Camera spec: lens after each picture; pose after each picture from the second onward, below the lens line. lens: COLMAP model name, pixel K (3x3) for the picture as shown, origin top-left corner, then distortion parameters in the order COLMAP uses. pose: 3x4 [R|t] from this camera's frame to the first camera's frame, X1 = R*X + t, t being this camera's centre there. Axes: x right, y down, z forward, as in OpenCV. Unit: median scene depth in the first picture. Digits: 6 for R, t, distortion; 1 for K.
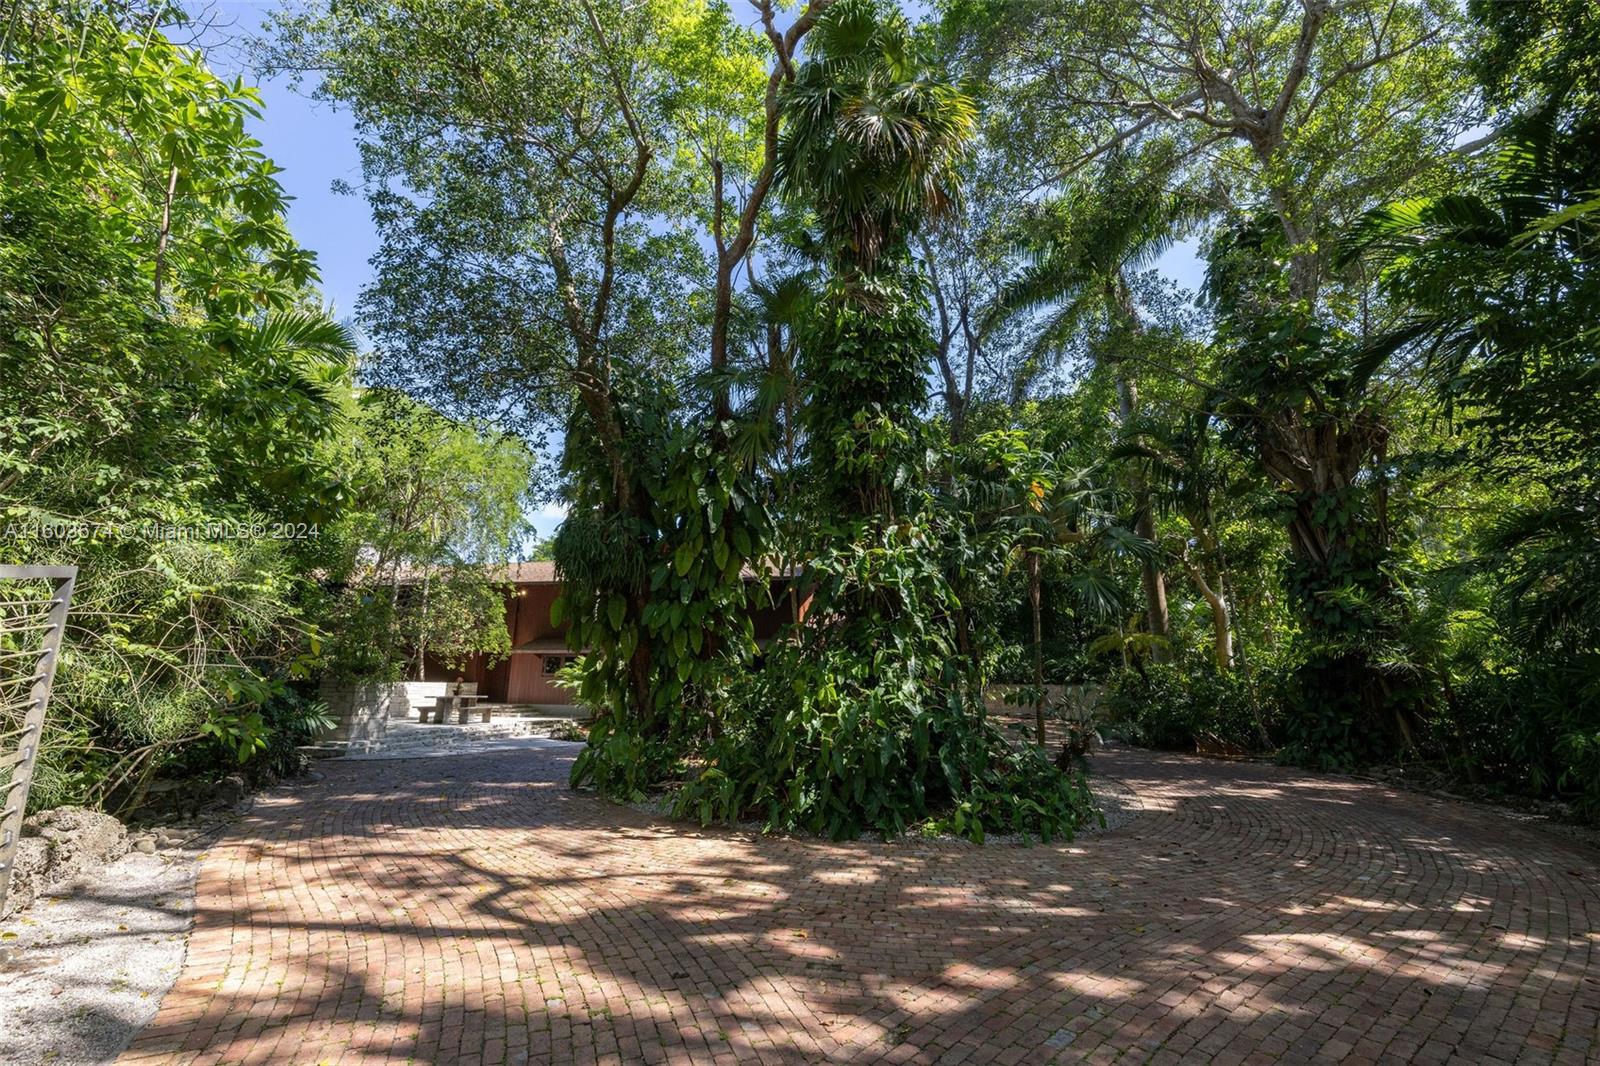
lens RADIAL K [[655.8, 0, 802.5], [0, 655.8, 528.0], [0, 0, 1]] dist [-0.002074, 0.000305]
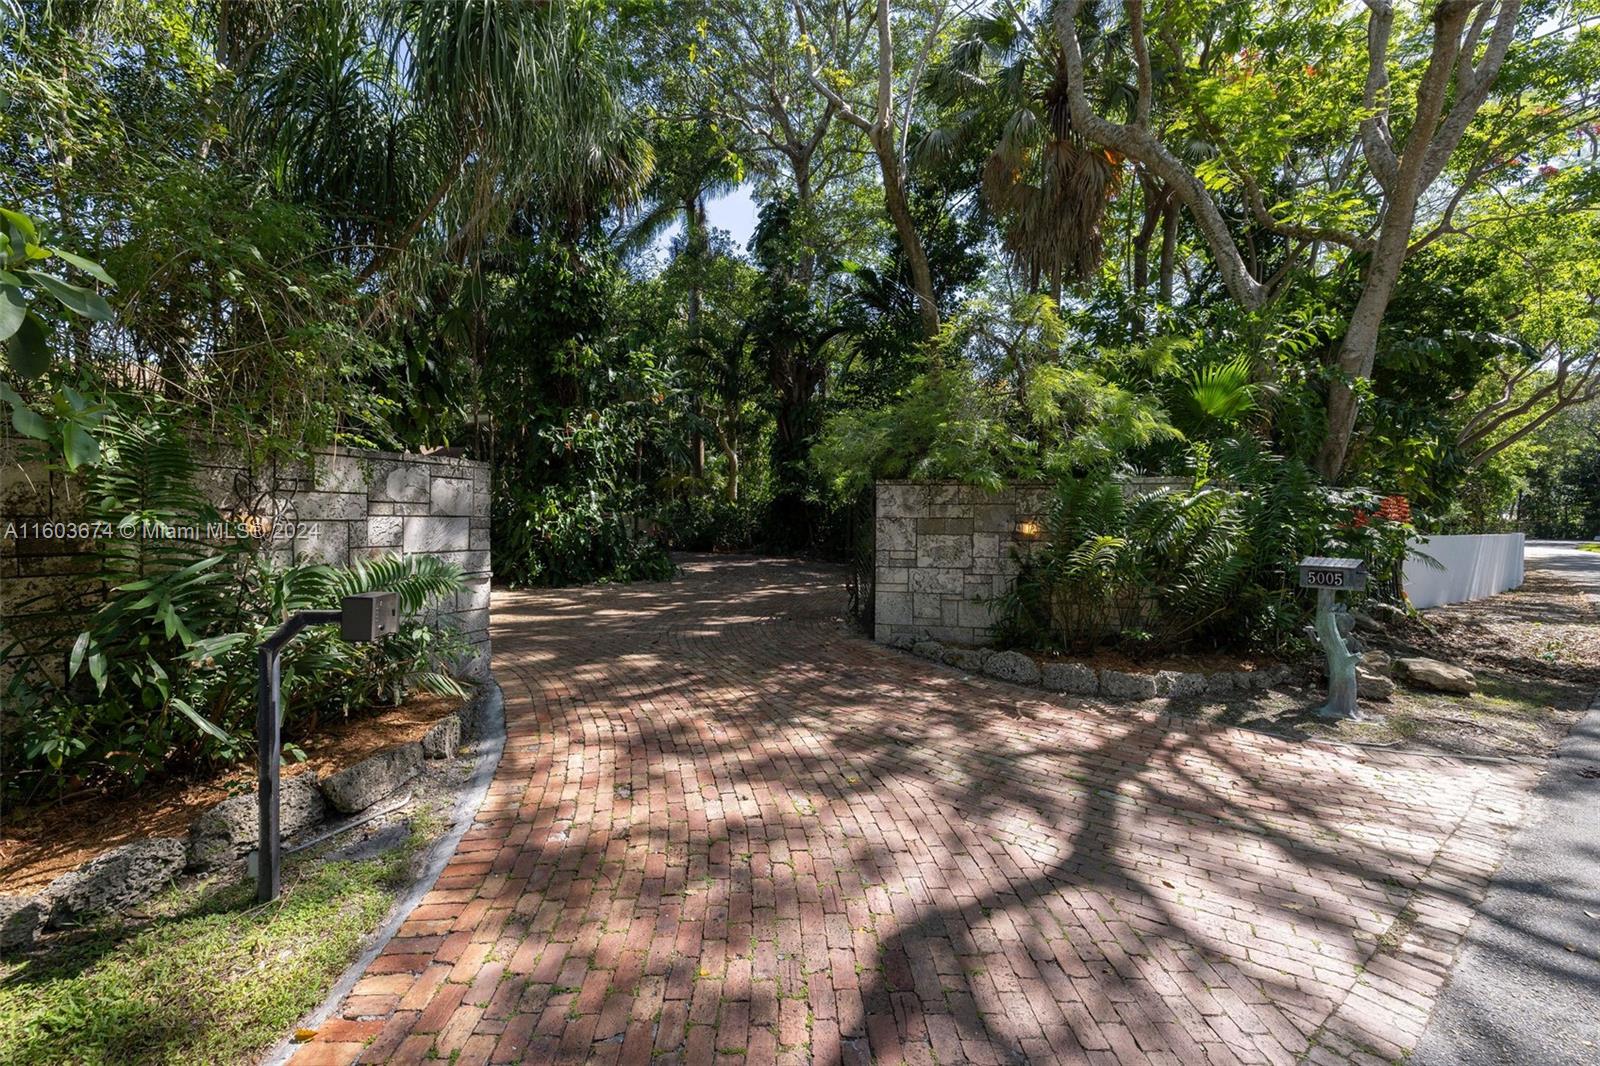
lens RADIAL K [[655.8, 0, 795.3], [0, 655.8, 534.1], [0, 0, 1]] dist [-0.002074, 0.000305]
pose [[0.781276, -0.020175, 0.623860, -0.349066], [-0.140872, 0.967991, 0.207720, -0.089917], [-0.608082, -0.250171, 0.753426, -0.463164]]
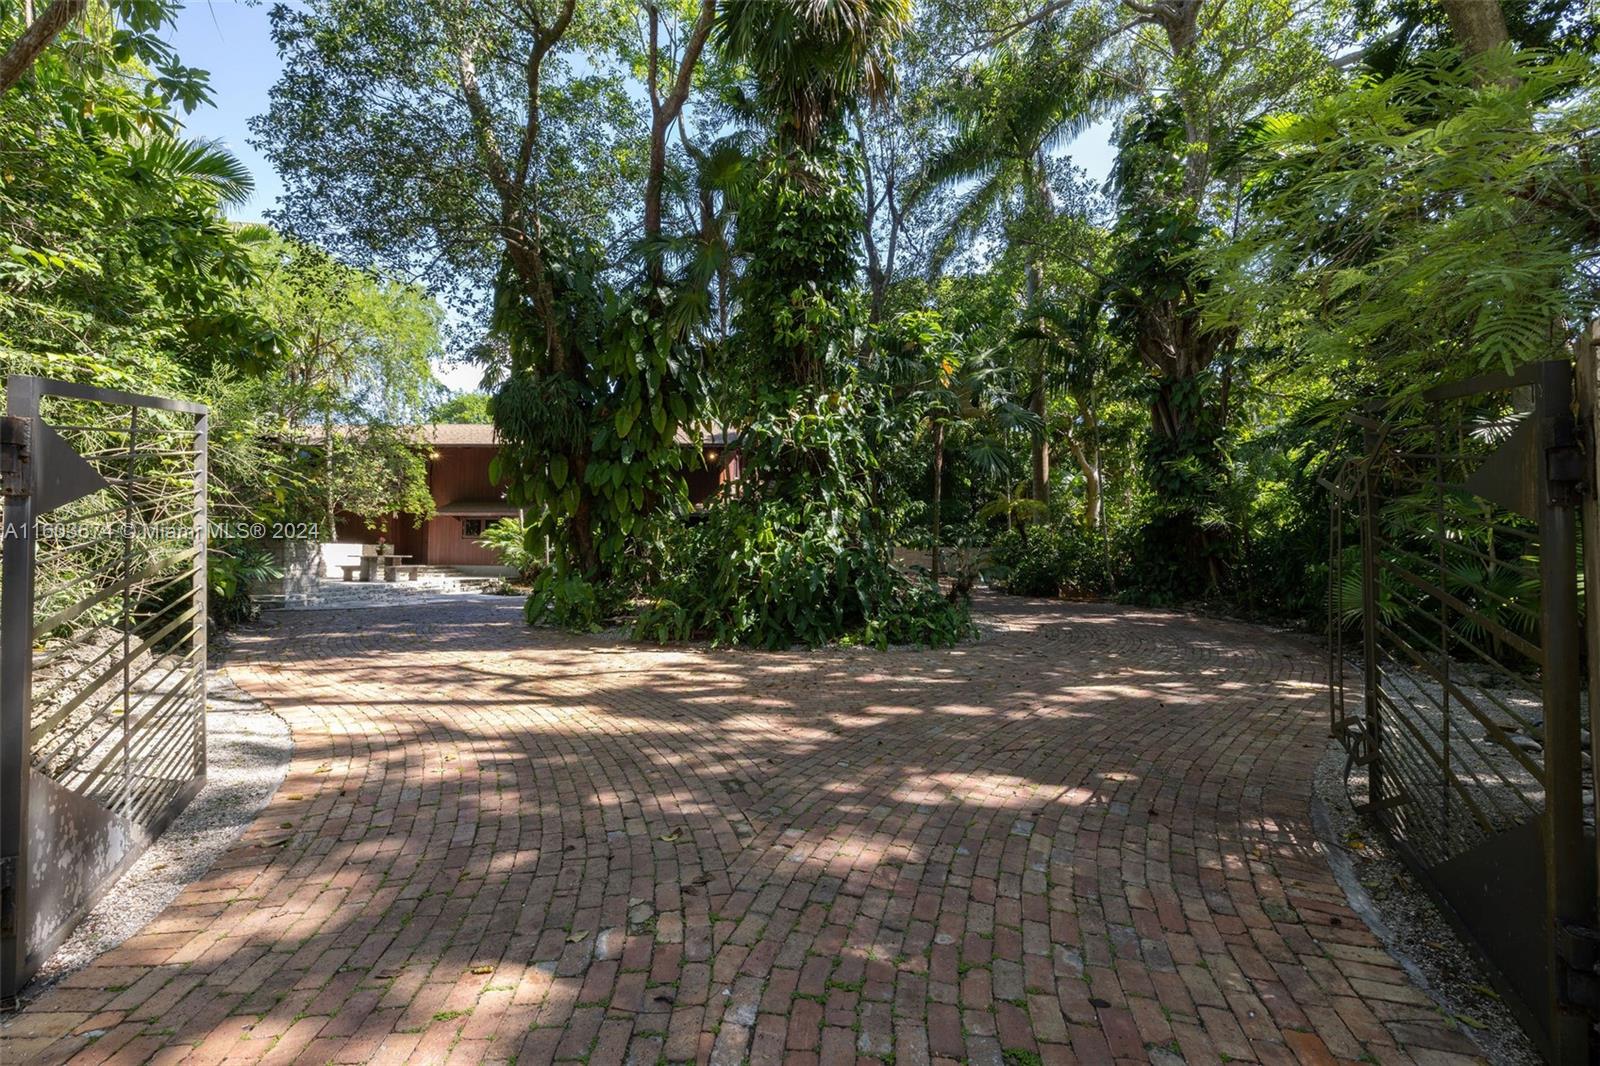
lens RADIAL K [[655.8, 0, 803.2], [0, 655.8, 527.5], [0, 0, 1]] dist [-0.002074, 0.000305]
pose [[0.990223, 0.002060, 0.139476, -0.039685], [-0.028868, 0.981271, 0.190456, 0.004339], [-0.136471, -0.192620, 0.971737, -0.107157]]
